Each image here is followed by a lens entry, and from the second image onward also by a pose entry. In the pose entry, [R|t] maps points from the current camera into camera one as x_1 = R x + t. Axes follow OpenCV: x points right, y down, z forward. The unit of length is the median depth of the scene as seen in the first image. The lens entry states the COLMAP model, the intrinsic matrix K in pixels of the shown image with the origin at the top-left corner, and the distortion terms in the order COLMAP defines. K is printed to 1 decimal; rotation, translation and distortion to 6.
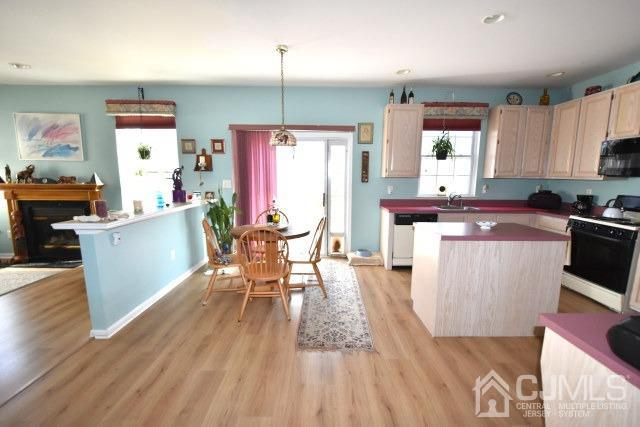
lens RADIAL K [[283.8, 0, 320.8], [0, 283.8, 217.9], [0, 0, 1]] dist [-0.001031, -0.003801]
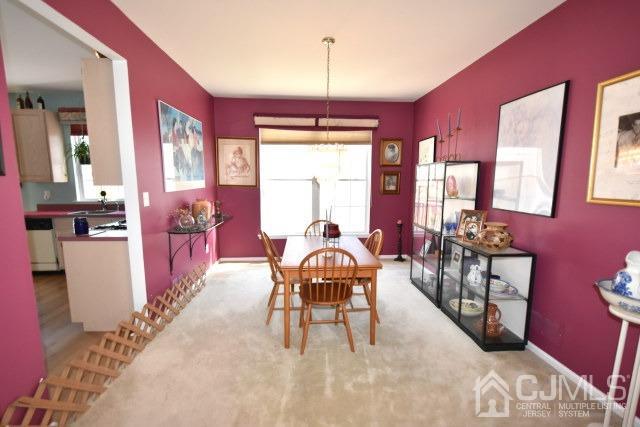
lens RADIAL K [[283.8, 0, 321.9], [0, 283.8, 217.8], [0, 0, 1]] dist [-0.001031, -0.003801]
pose [[0.997079, -0.011673, 0.075476, 1.431175], [0.012680, 0.999837, -0.012881, 0.010310], [-0.075313, 0.013801, 0.997064, -0.079212]]
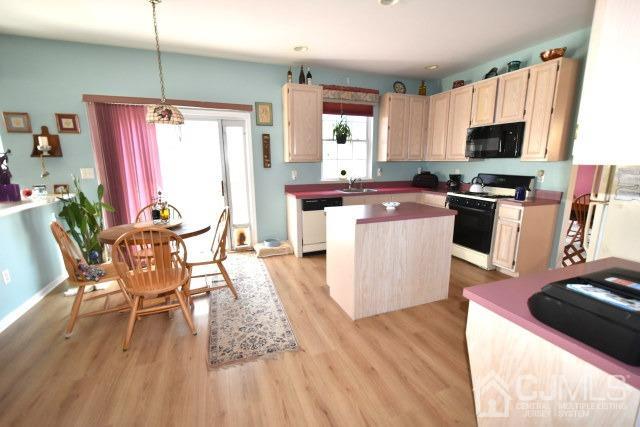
lens RADIAL K [[283.8, 0, 321.5], [0, 283.8, 218.8], [0, 0, 1]] dist [-0.001031, -0.003801]
pose [[0.935121, -0.081906, 0.344733, -0.017045], [0.064811, 0.996041, 0.060846, -0.004382], [-0.348352, -0.034556, 0.936727, 0.075340]]
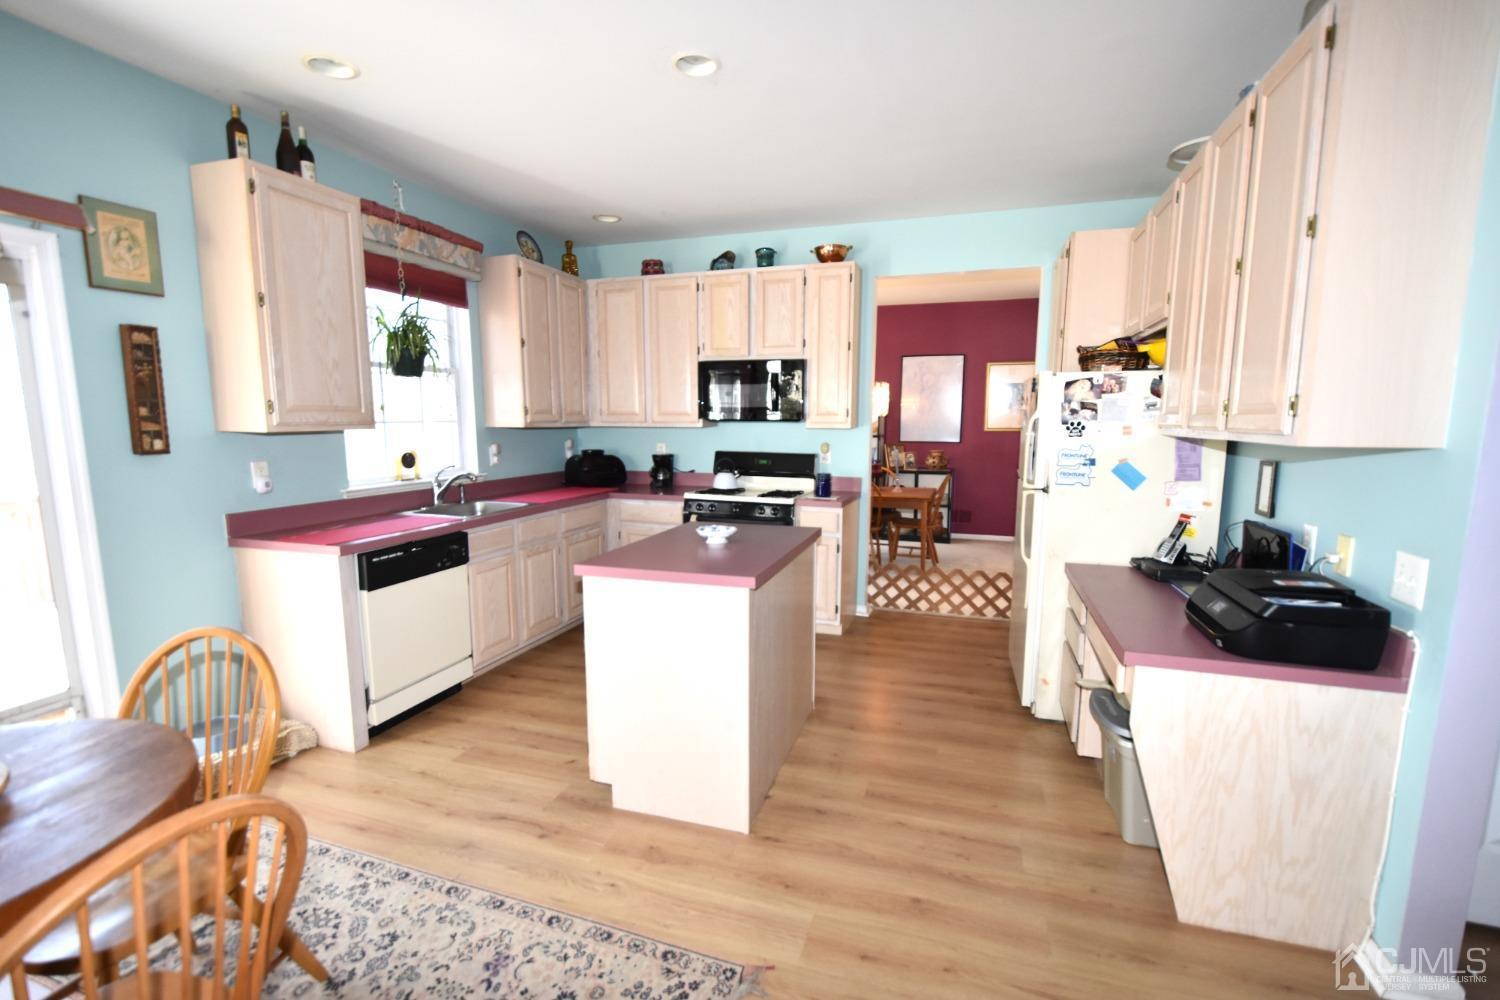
lens RADIAL K [[665.9, 0, 747.1], [0, 665.9, 515.2], [0, 0, 1]] dist [-0.002870, -0.002801]
pose [[0.318385, -0.141879, 0.937284, -0.275903], [0.143143, 0.984595, 0.100416, -0.074180], [-0.937092, 0.102195, 0.333789, 0.433733]]
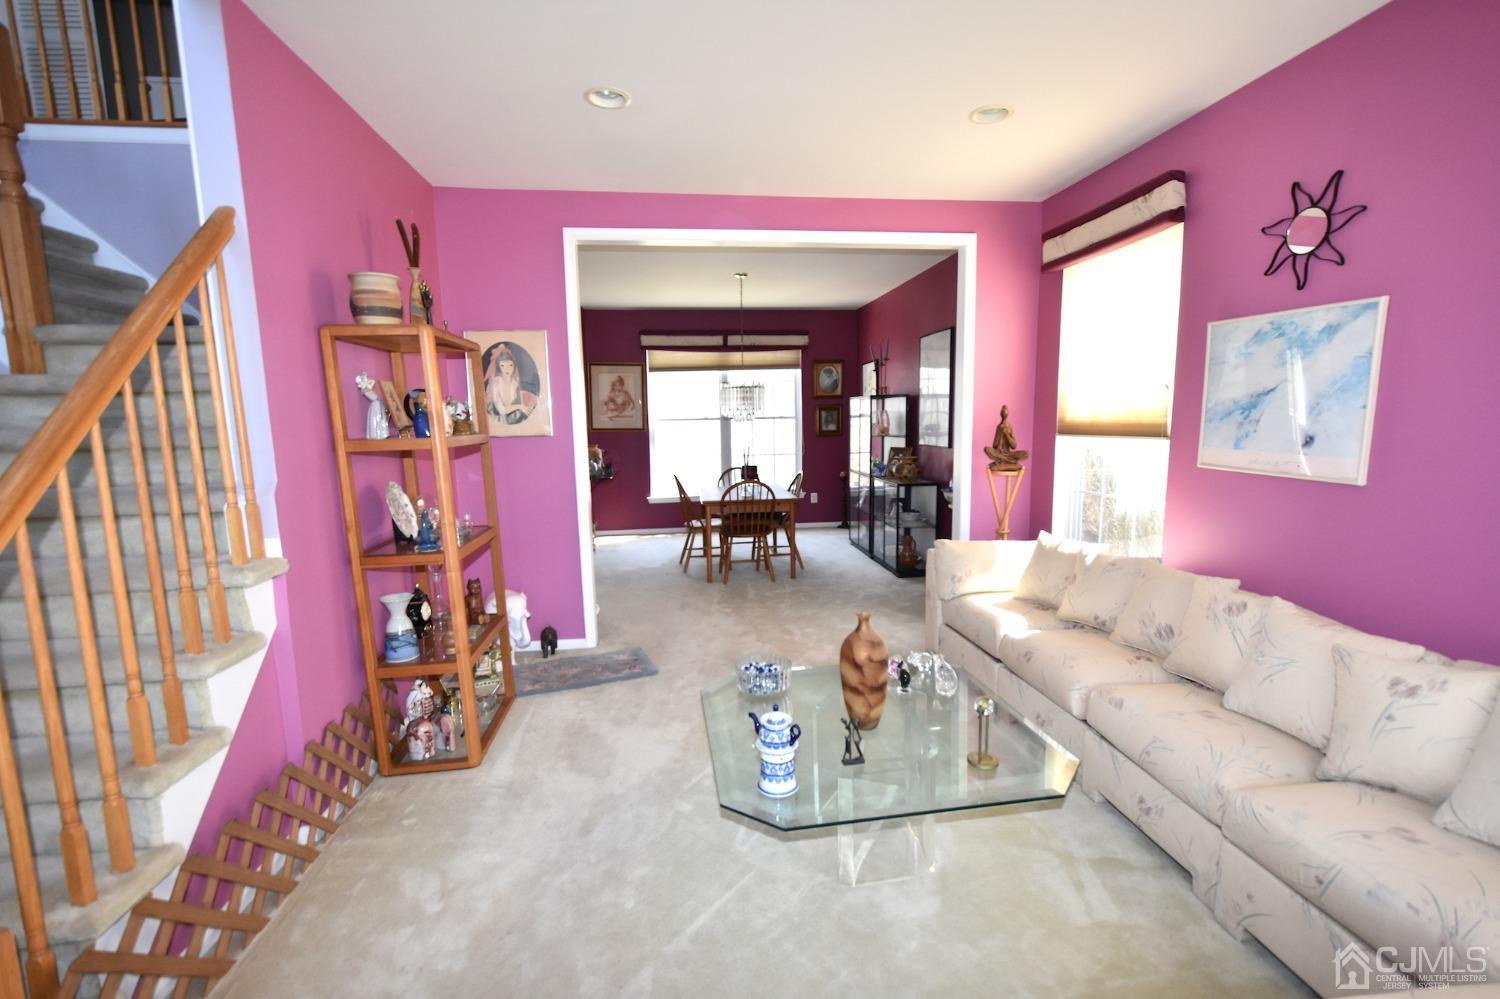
lens RADIAL K [[665.1, 0, 751.2], [0, 665.1, 510.9], [0, 0, 1]] dist [-0.001031, -0.003801]
pose [[0.992562, -0.041151, 0.114571, 1.319062], [0.042176, 0.999089, -0.006530, 0.146494], [-0.114198, 0.011313, 0.993394, -1.008695]]
